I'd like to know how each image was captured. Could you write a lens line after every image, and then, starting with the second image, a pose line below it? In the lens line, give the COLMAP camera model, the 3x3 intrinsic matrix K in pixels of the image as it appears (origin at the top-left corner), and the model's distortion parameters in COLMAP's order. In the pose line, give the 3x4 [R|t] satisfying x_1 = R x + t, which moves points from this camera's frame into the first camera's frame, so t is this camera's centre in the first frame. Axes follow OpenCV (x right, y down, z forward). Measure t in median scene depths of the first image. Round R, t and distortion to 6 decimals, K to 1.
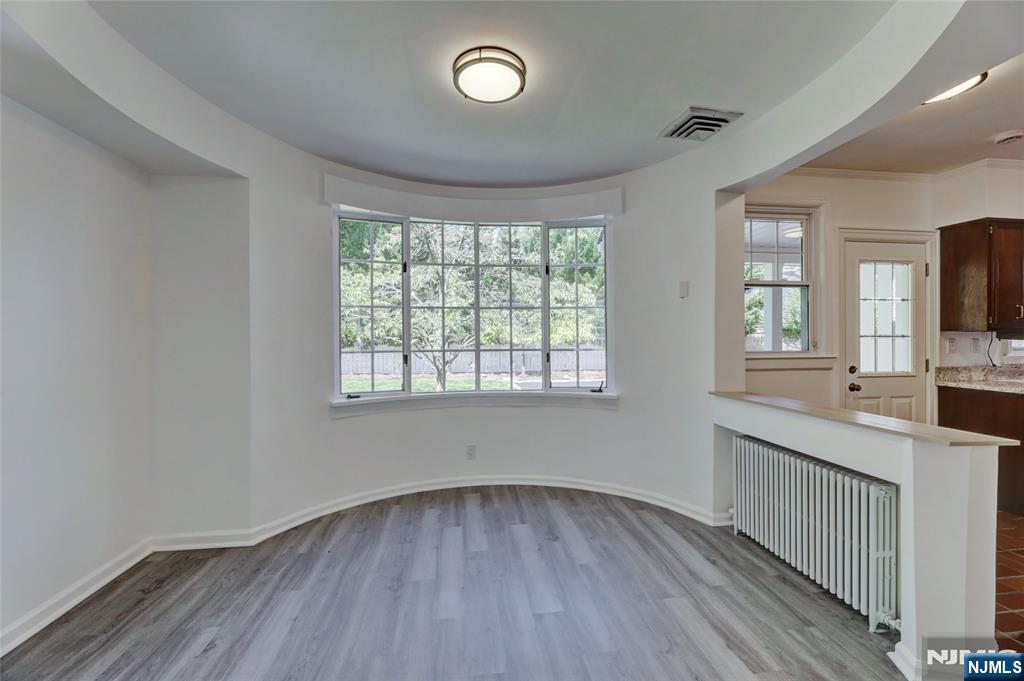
lens RADIAL K [[417.6, 0, 512.9], [0, 417.6, 329.3], [0, 0, 1]] dist [-0.002904, 0.000031]
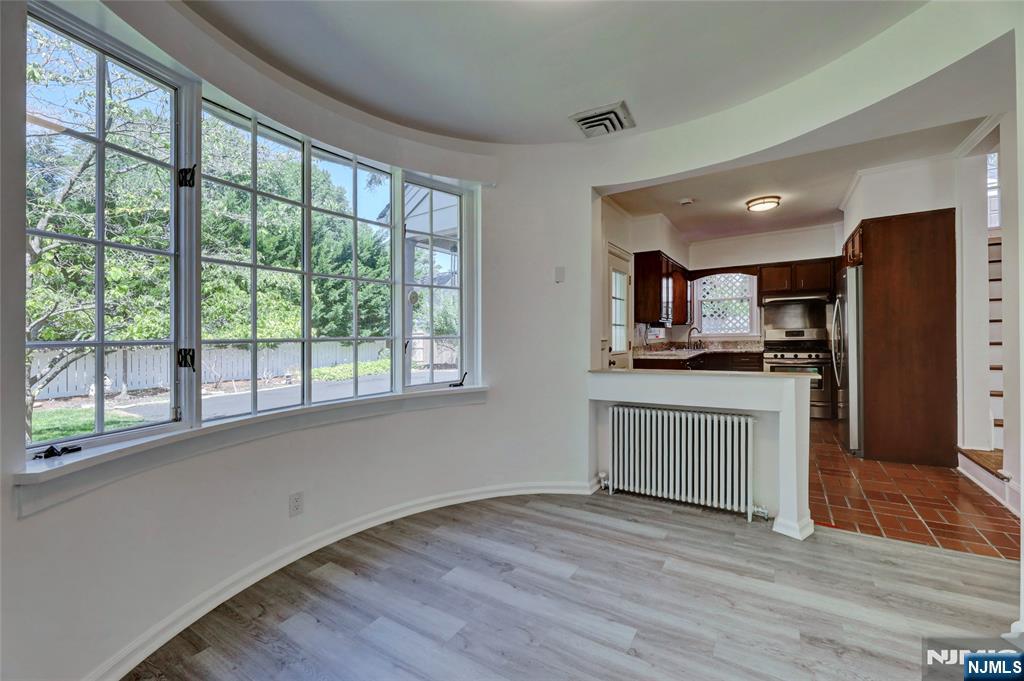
lens RADIAL K [[417.6, 0, 512.9], [0, 417.6, 329.3], [0, 0, 1]] dist [-0.002904, 0.000031]
pose [[0.636849, 0.007283, 0.770954, -0.463534], [0.002552, 0.999930, -0.011555, 0.051999], [-0.770984, 0.009326, 0.636786, 0.436133]]
